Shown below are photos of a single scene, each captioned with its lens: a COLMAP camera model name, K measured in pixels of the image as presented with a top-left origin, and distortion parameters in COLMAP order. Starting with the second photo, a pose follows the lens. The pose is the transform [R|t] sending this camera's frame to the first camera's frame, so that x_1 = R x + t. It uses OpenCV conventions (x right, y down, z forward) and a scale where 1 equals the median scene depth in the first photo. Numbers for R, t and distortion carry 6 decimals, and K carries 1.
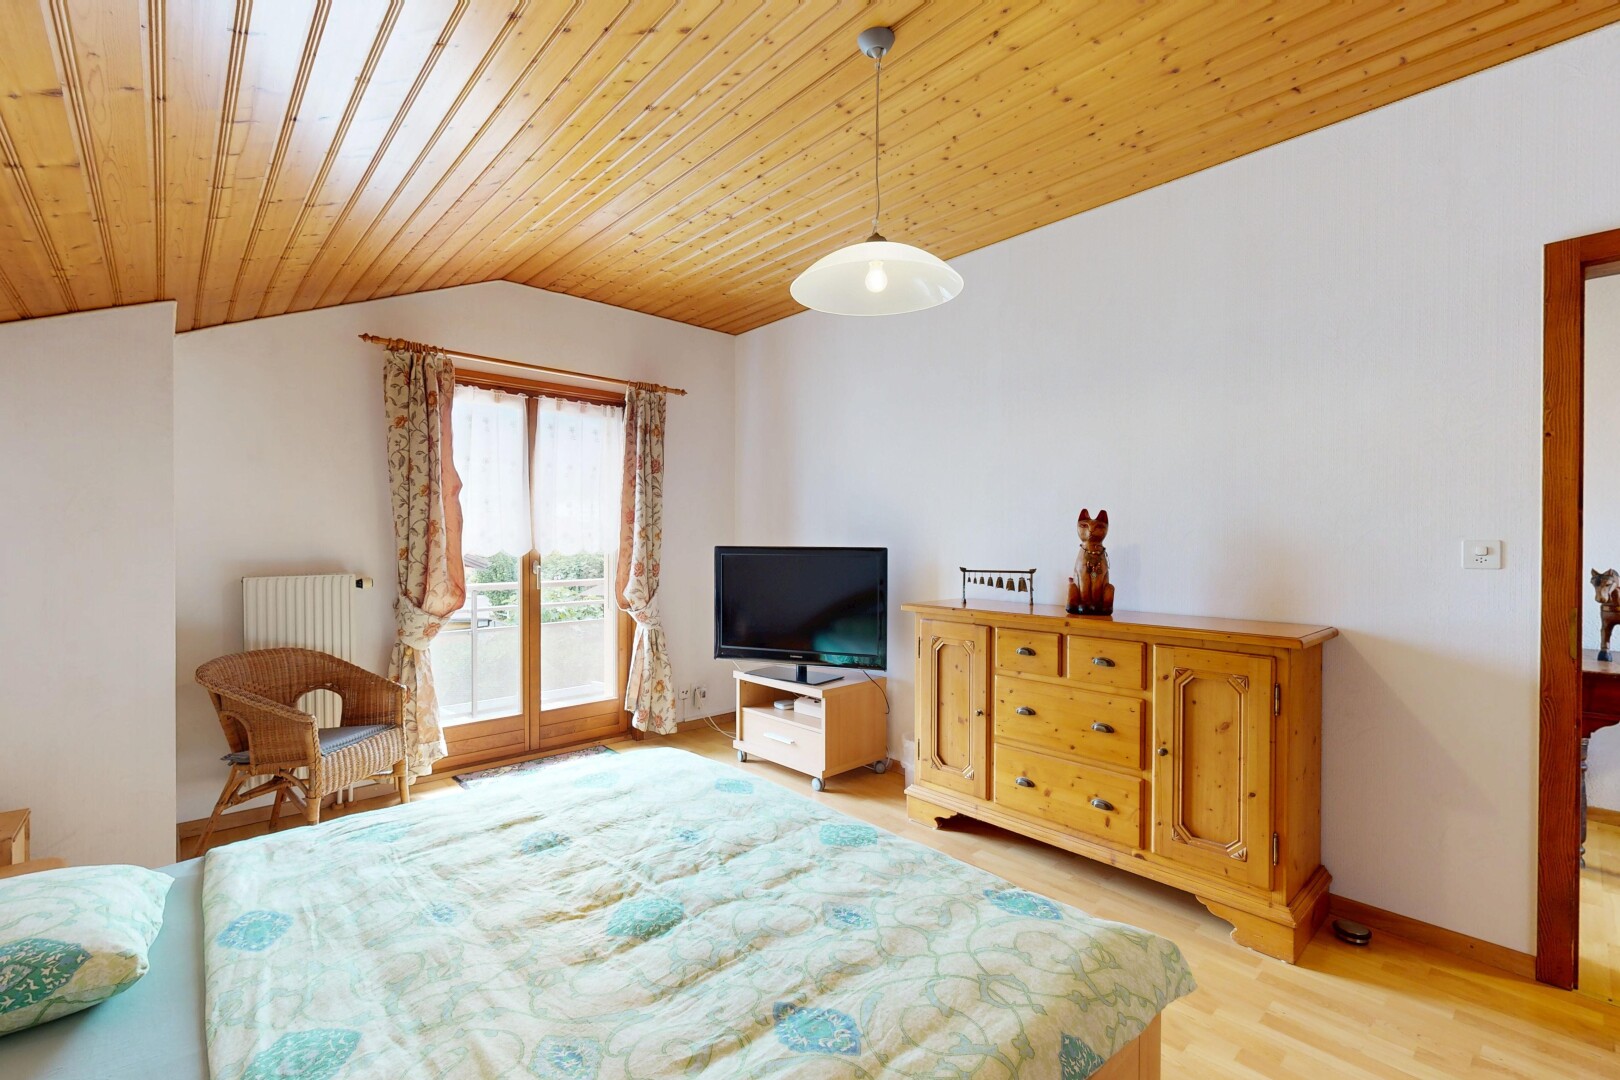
lens RADIAL K [[707.0, 0, 810.0], [0, 707.0, 540.0], [0, 0, 1]] dist [0.000682, 0.000139]
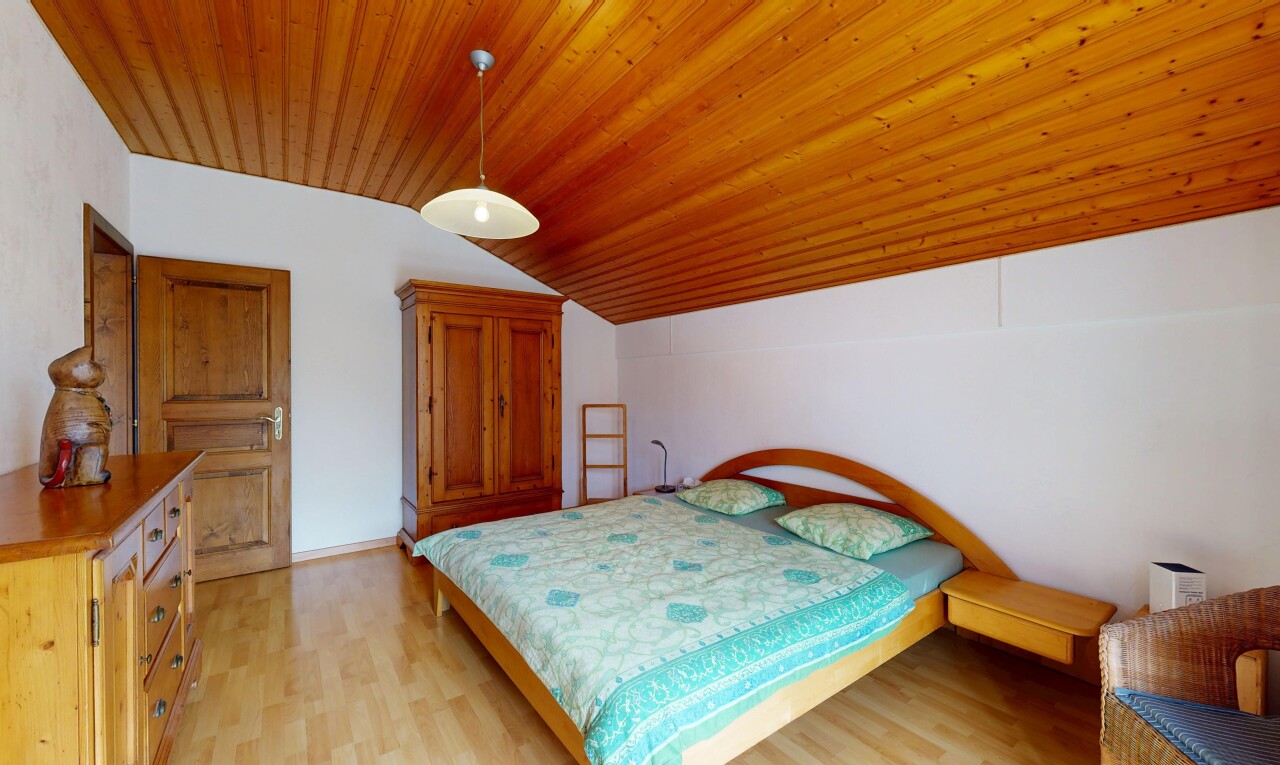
lens RADIAL K [[497.2, 0, 640.0], [0, 497.2, 382.5], [0, 0, 1]] dist [-0.000284, 0.000203]
pose [[-0.993869, 0.000443, 0.110561, -0.409047], [0.000450, 1.000000, 0.000039, -0.006036], [-0.110561, 0.000089, -0.993869, 2.281261]]
